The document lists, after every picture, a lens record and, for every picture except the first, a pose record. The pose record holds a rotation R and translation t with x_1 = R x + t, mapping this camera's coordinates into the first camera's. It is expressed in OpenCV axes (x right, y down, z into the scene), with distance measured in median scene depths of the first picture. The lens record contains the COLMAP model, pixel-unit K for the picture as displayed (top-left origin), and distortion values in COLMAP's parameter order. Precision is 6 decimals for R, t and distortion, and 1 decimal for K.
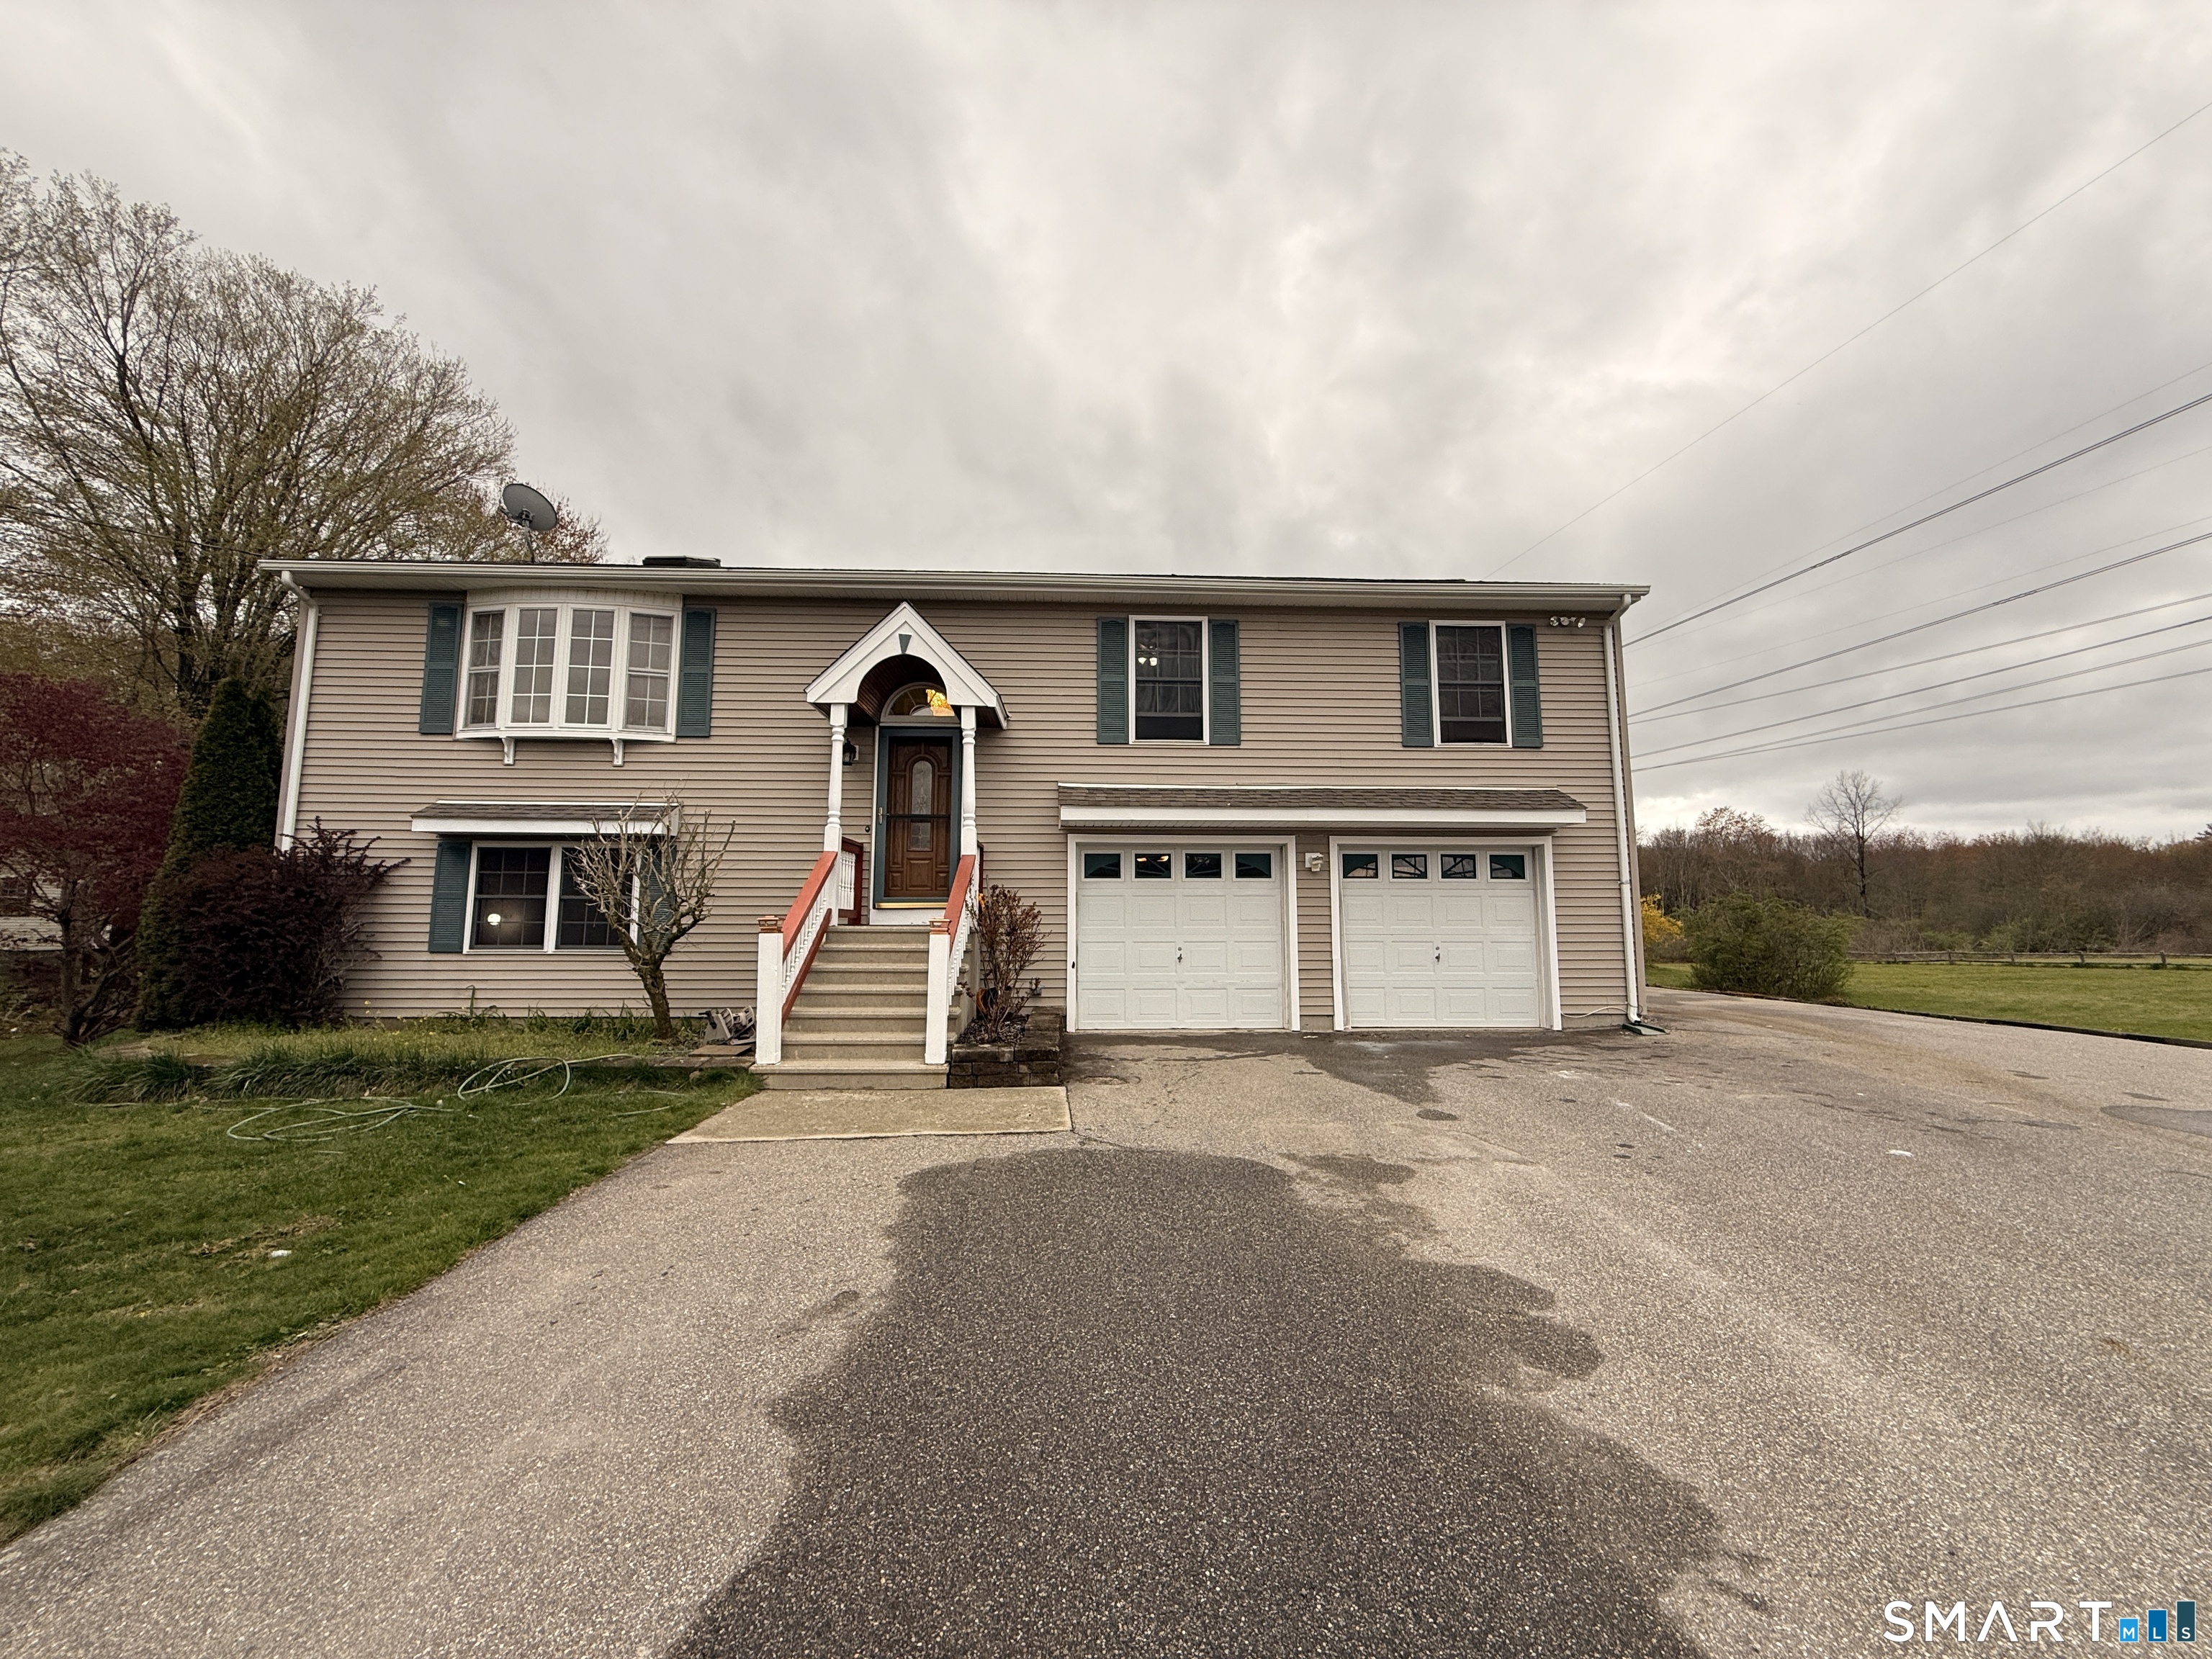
lens RADIAL K [[868.1, 0, 1106.0], [0, 868.1, 829.5], [0, 0, 1]] dist [0.000239, -0.000139]
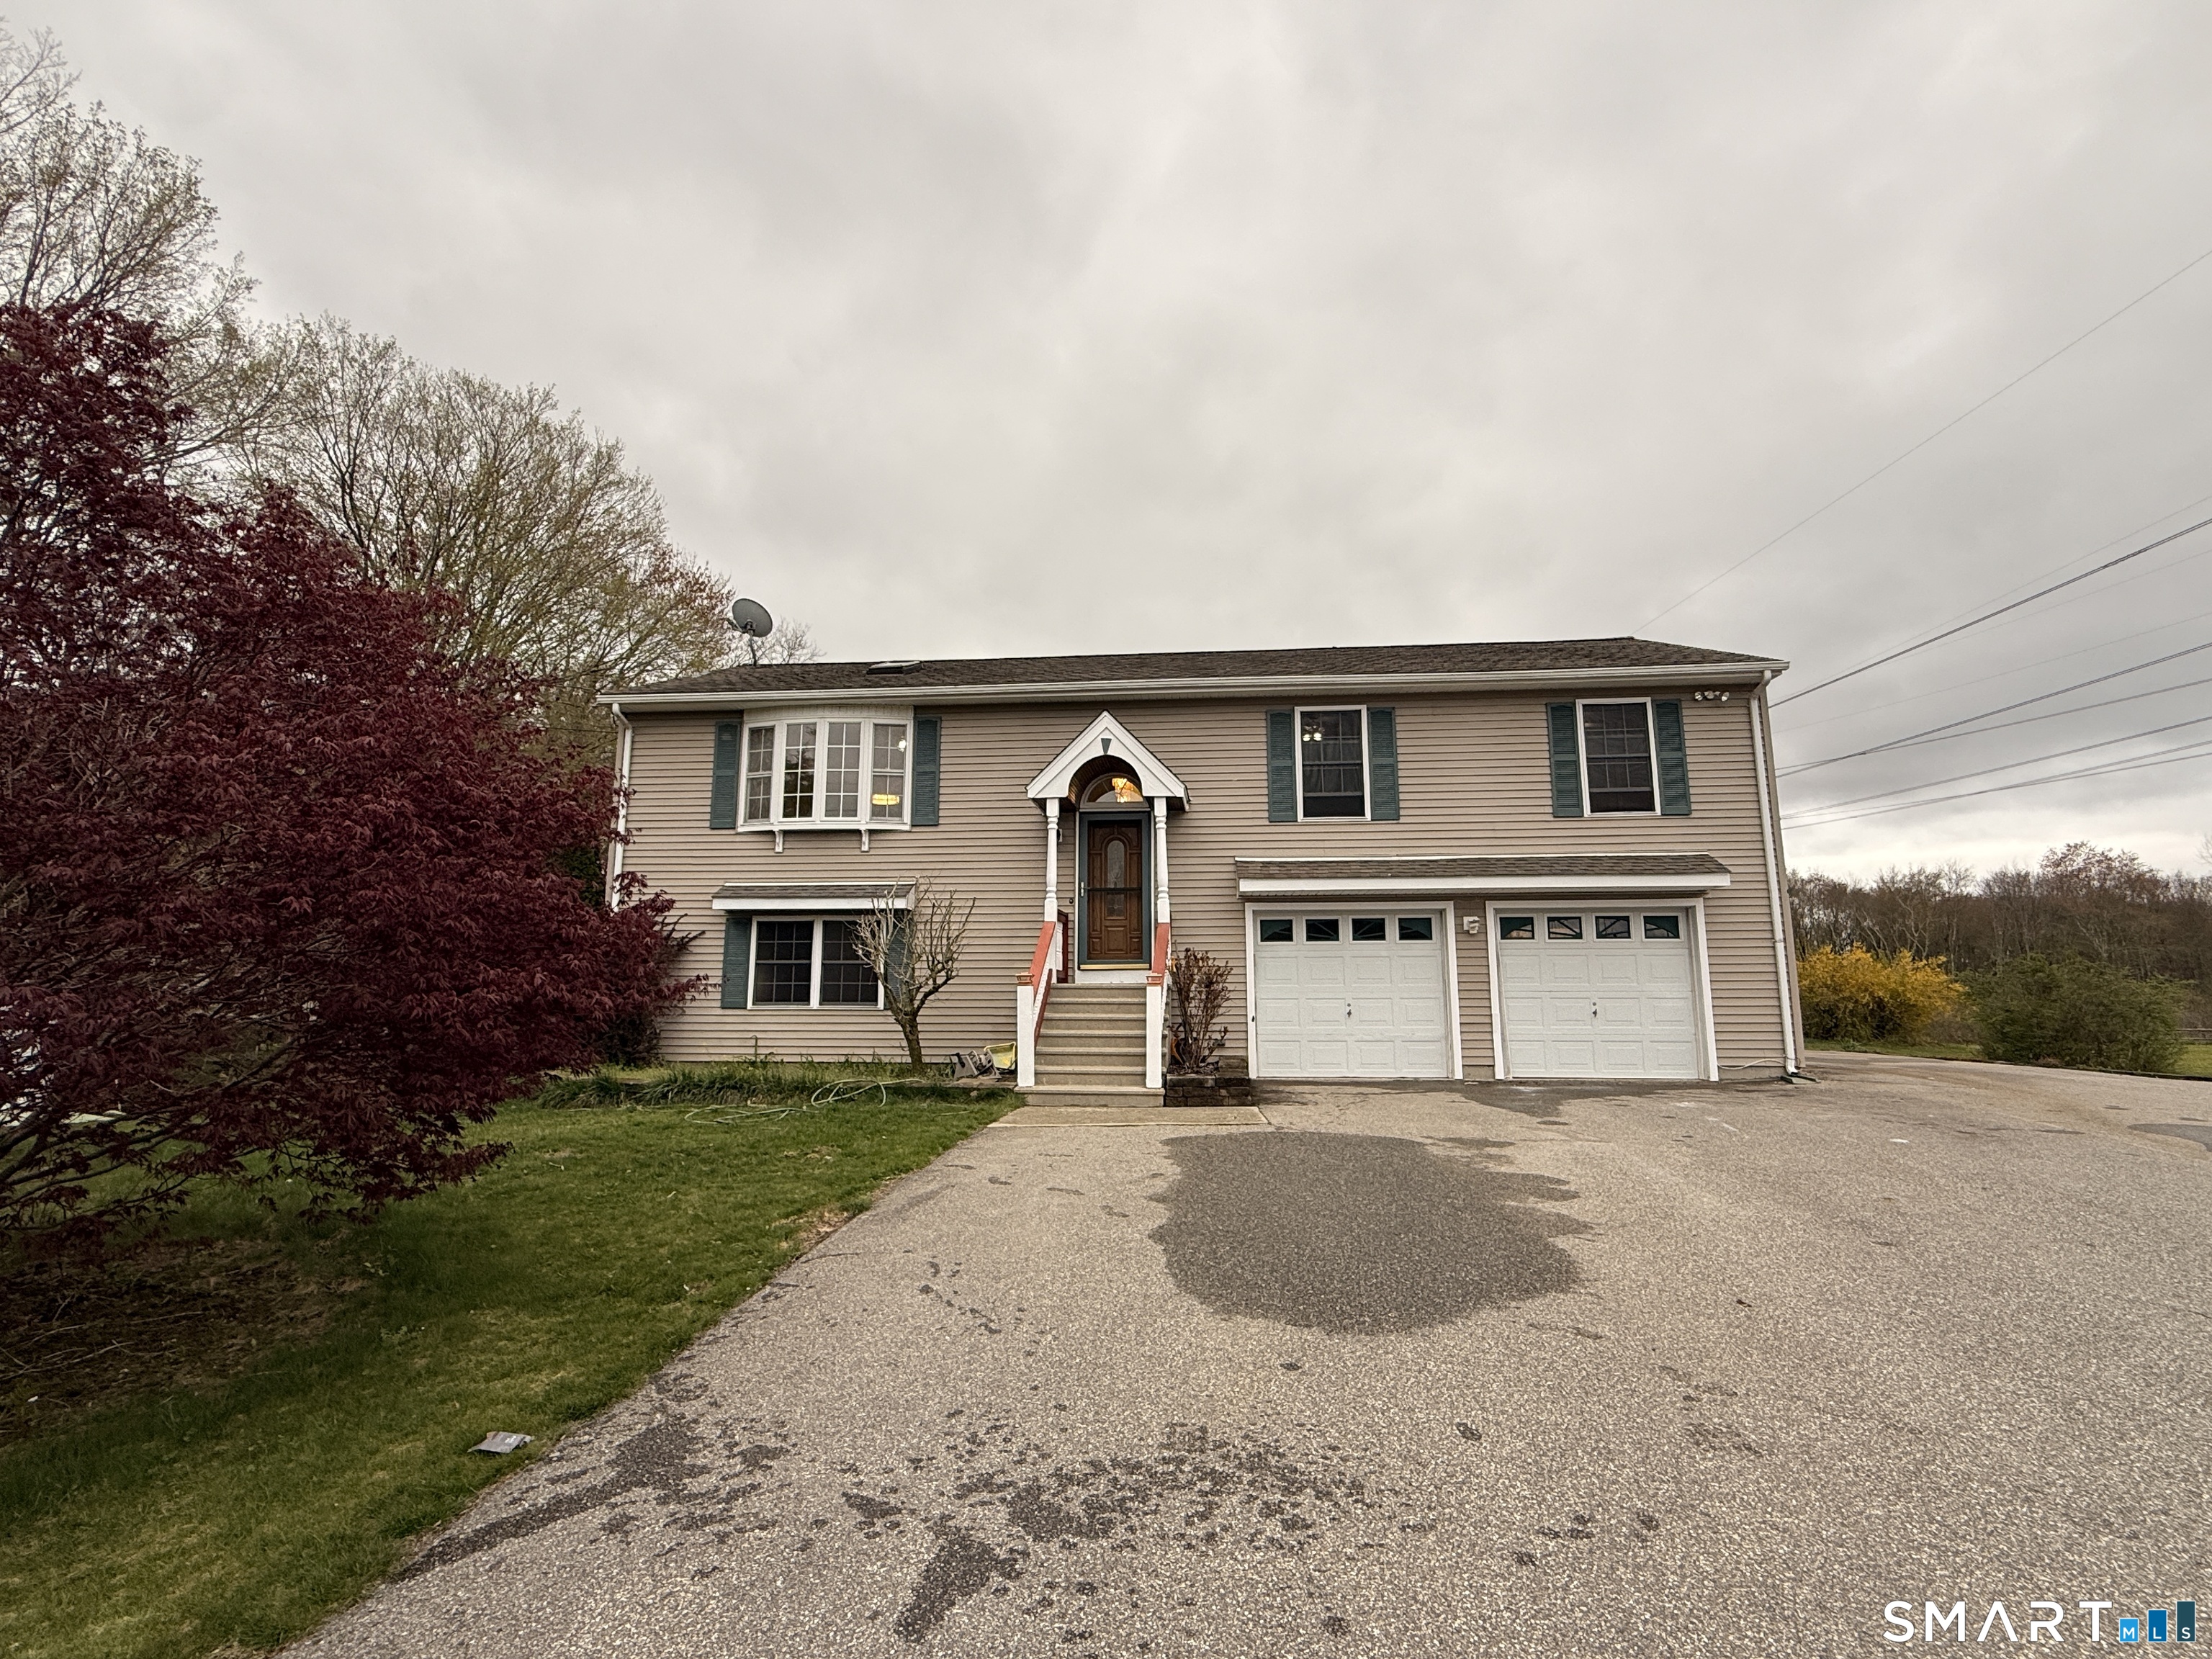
lens RADIAL K [[1090.6, 0, 1106.0], [0, 1090.6, 829.5], [0, 0, 1]] dist [0.000638, 0.000181]
pose [[0.990165, -0.024209, -0.137797, -0.025460], [0.017422, 0.998585, -0.050246, -0.021926], [0.138818, 0.047351, 0.989185, -0.439137]]
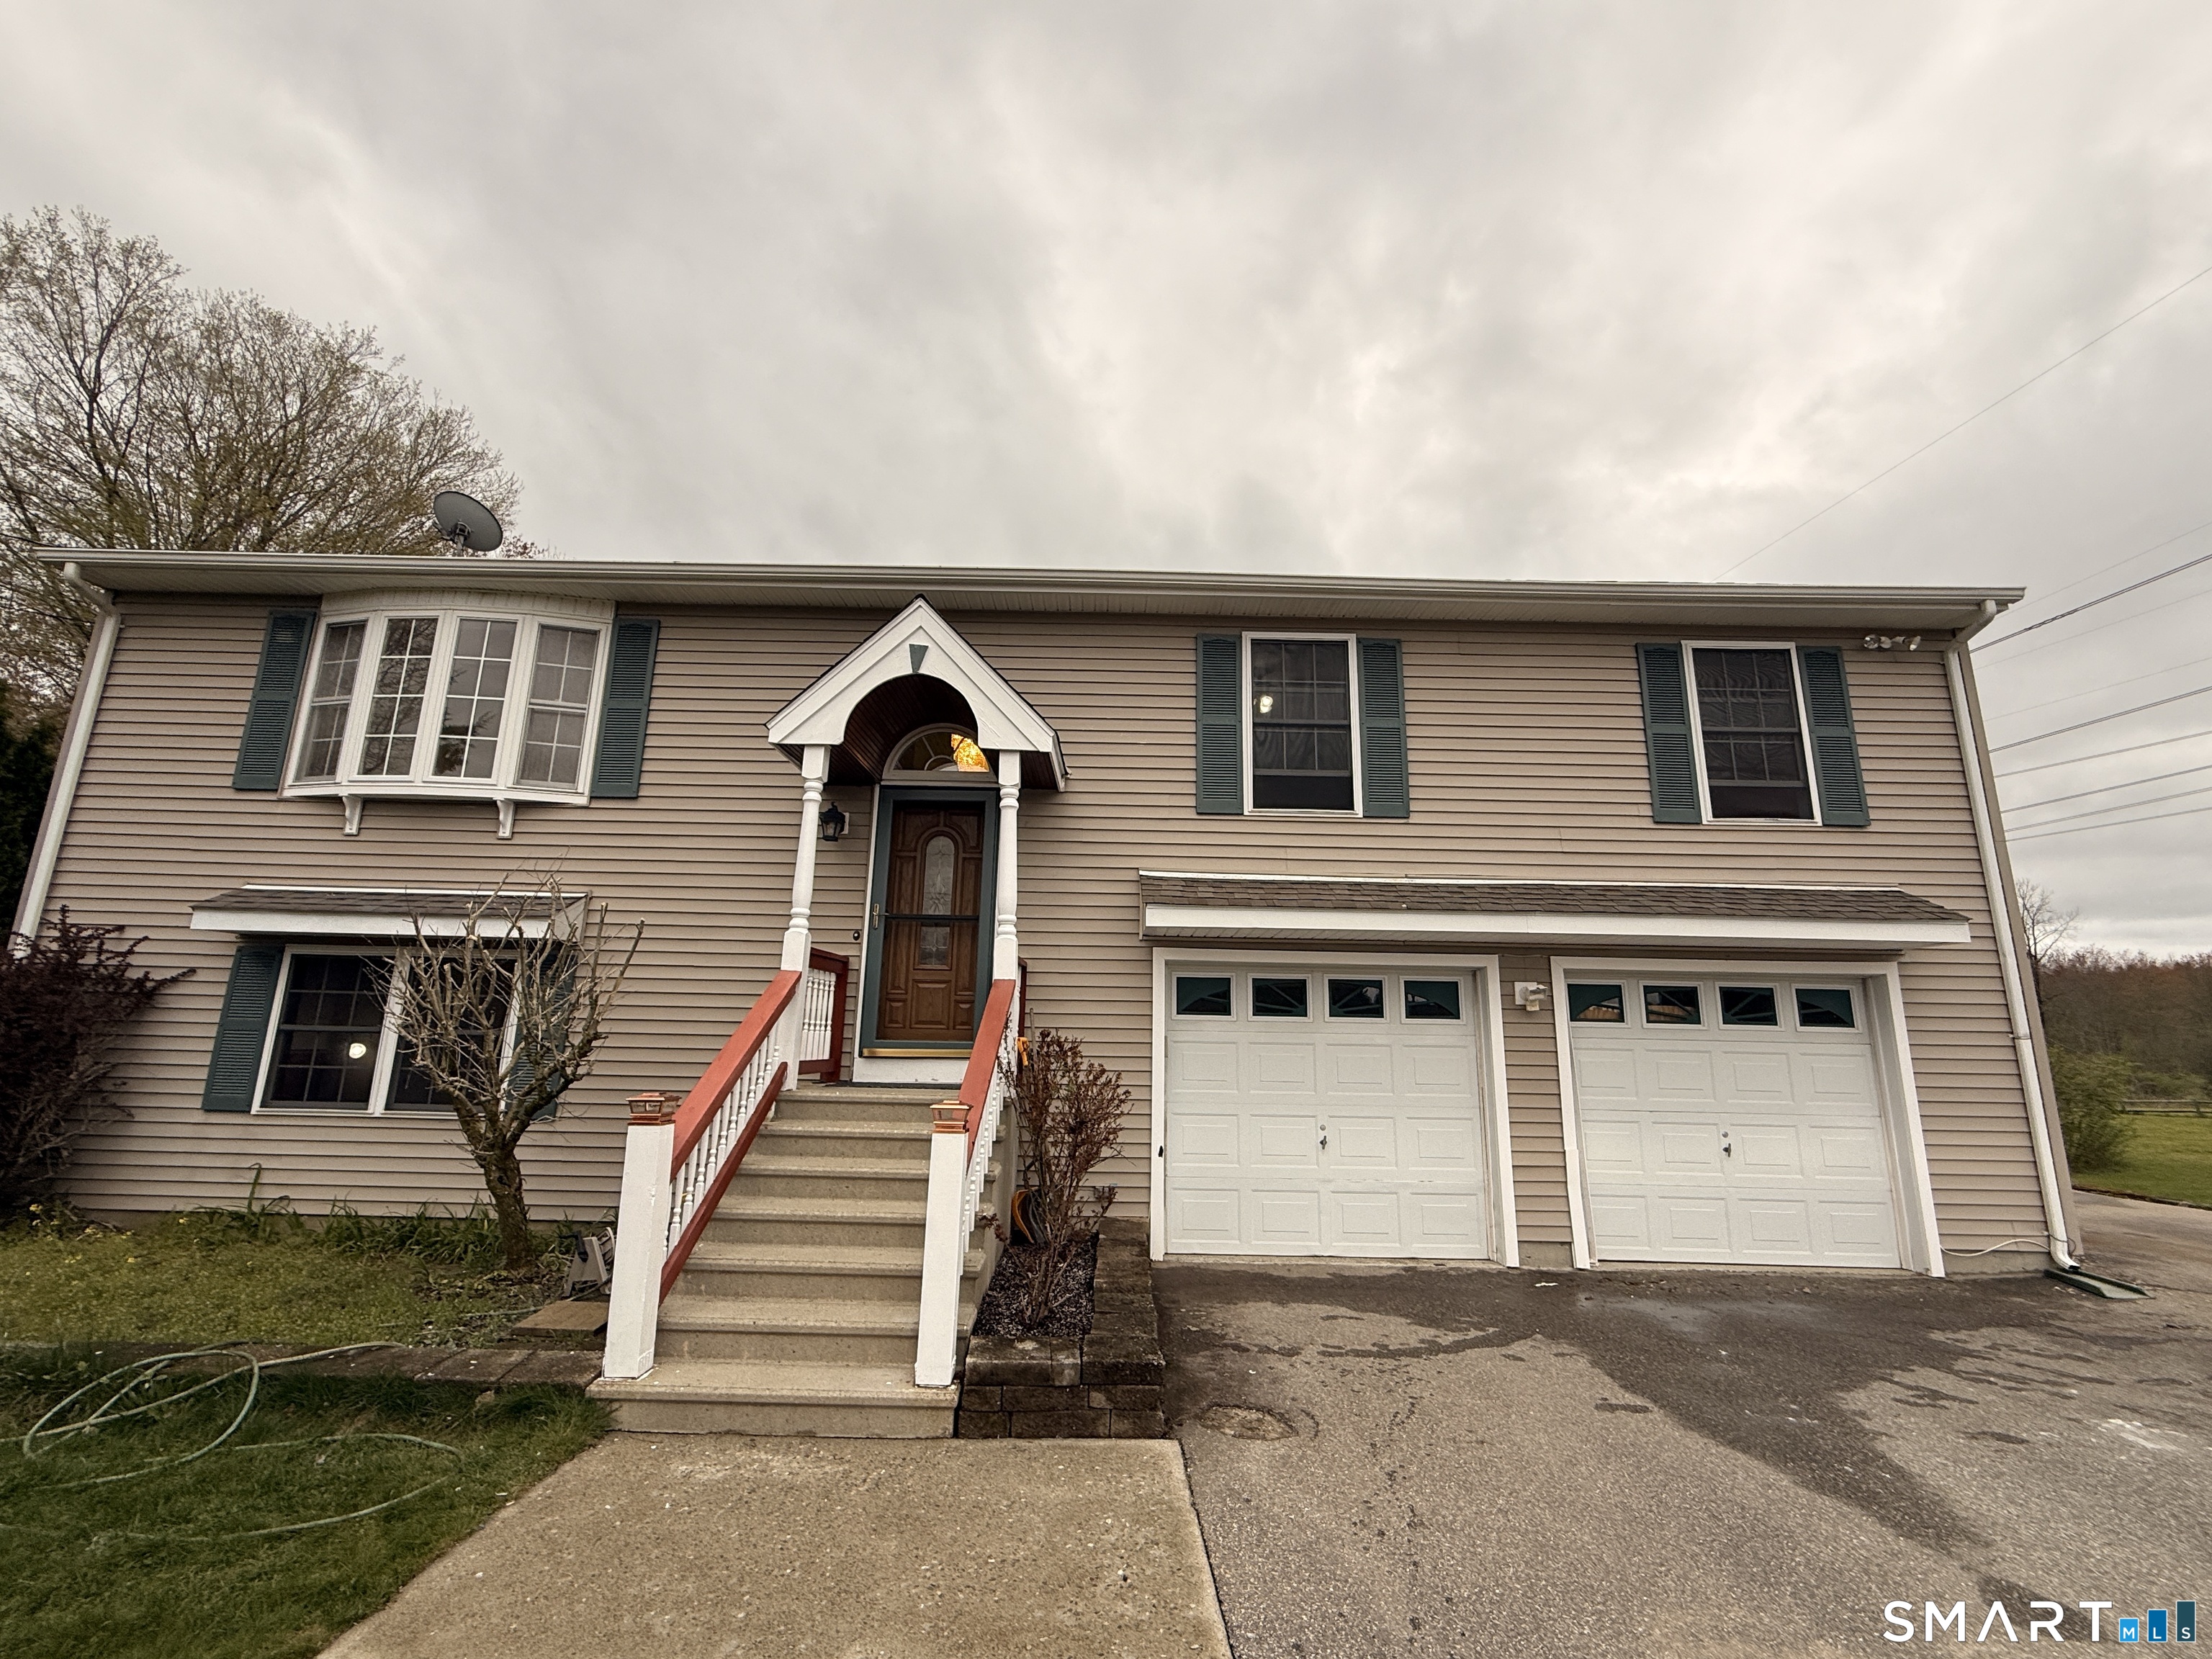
lens RADIAL K [[919.1, 0, 1110.1], [0, 919.1, 835.9], [0, 0, 1]] dist [-0.000107, 0.000101]
pose [[0.999056, 0.010309, -0.042199, -0.048203], [-0.014651, 0.994476, -0.103936, -0.006061], [0.040894, 0.104456, 0.993688, 0.289844]]
